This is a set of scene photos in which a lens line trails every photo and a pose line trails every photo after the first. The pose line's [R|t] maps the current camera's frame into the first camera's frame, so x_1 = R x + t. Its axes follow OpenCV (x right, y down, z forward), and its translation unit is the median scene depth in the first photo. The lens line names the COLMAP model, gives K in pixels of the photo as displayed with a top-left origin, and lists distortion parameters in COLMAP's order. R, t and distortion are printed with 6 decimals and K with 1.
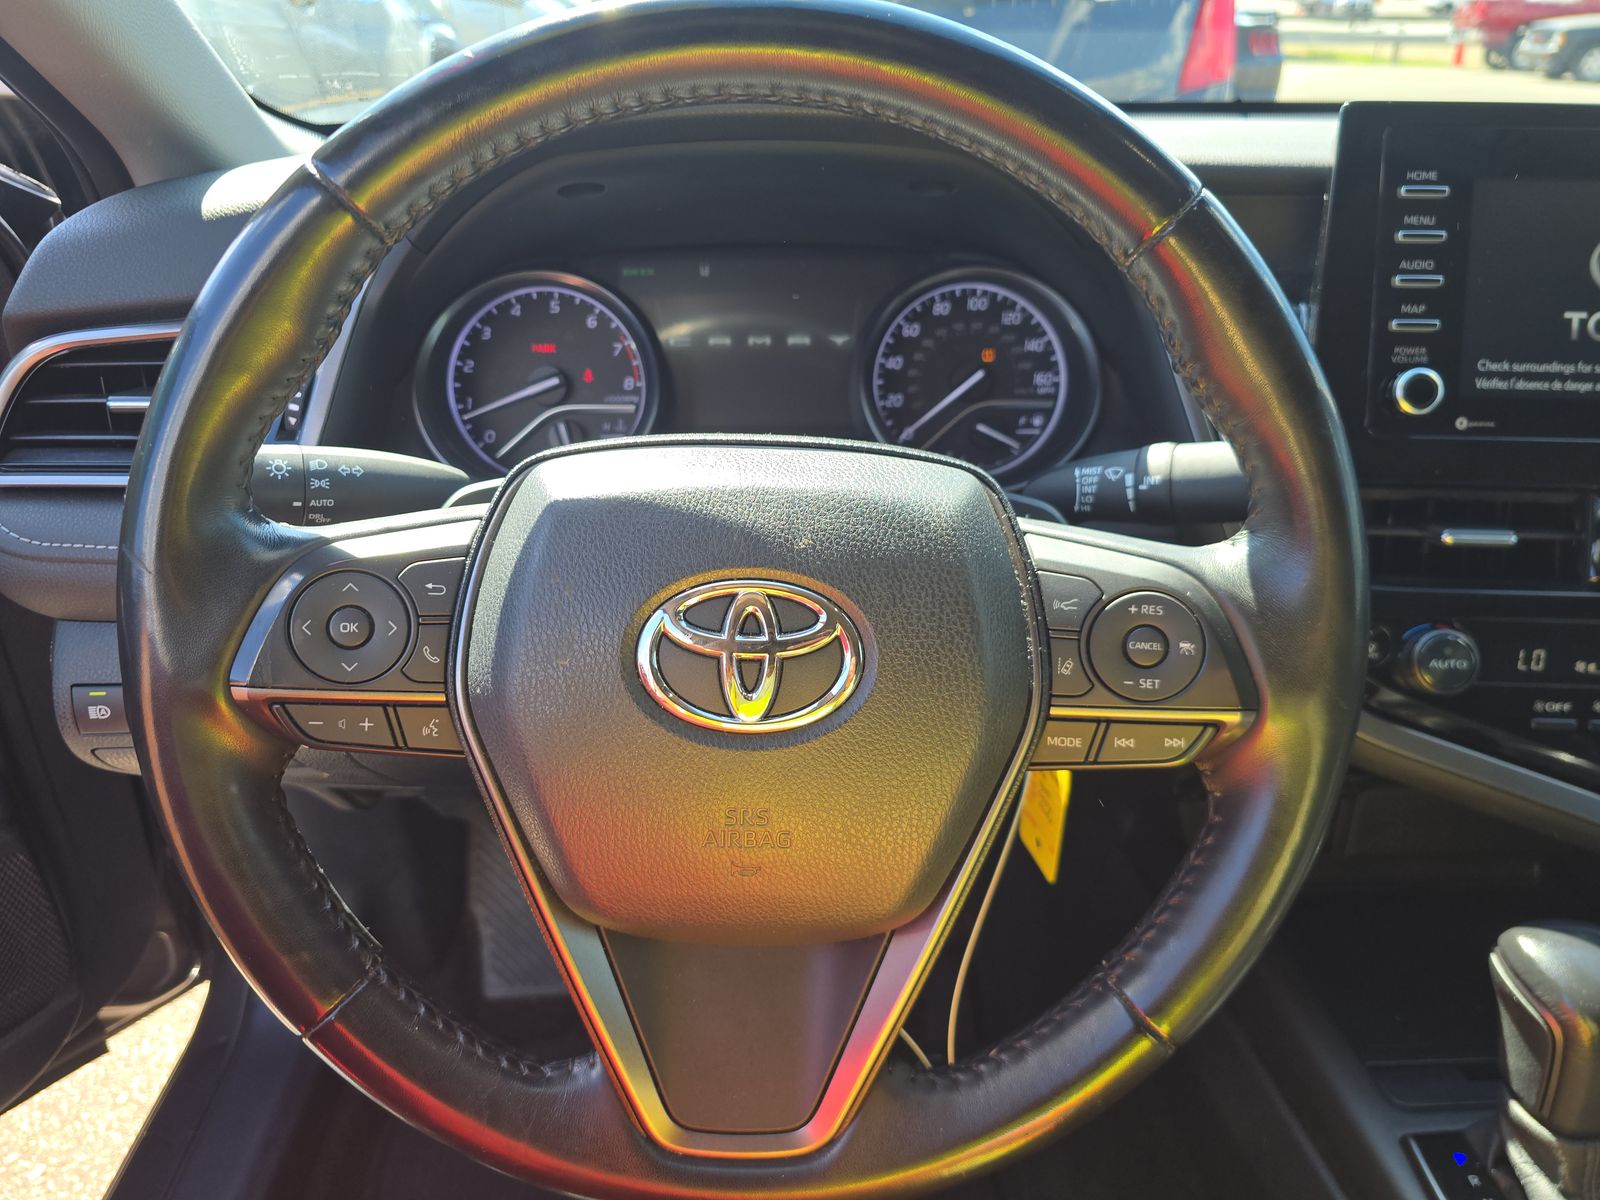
lens RADIAL K [[1075.5, 0, 800.1], [0, 1075.5, 591.2], [0, 0, 1]] dist [0.022187, -0.003359]
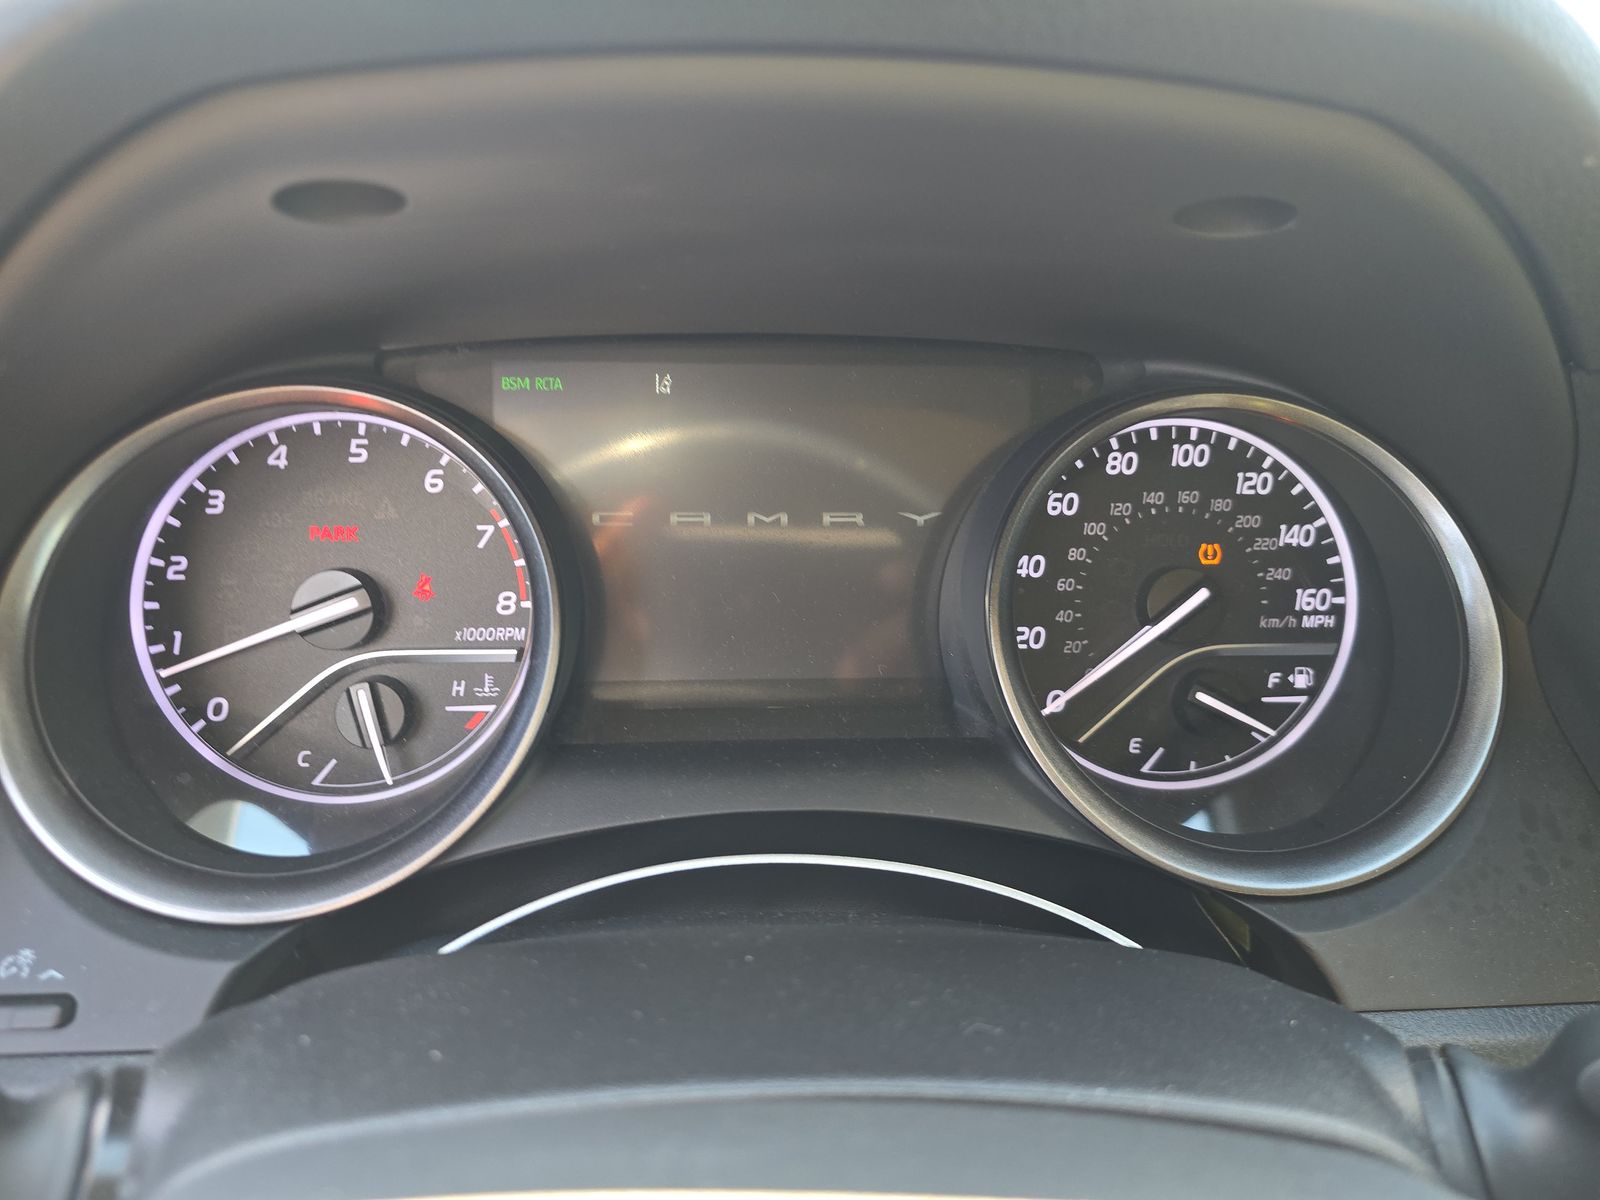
lens RADIAL K [[1075.5, 0, 798.4], [0, 1075.5, 605.0], [0, 0, 1]] dist [0.022187, -0.003359]
pose [[0.999590, 0.013124, 0.025465, -0.036550], [-0.011933, 0.998854, -0.046353, -0.171101], [-0.026044, 0.046030, 0.998600, 0.497908]]
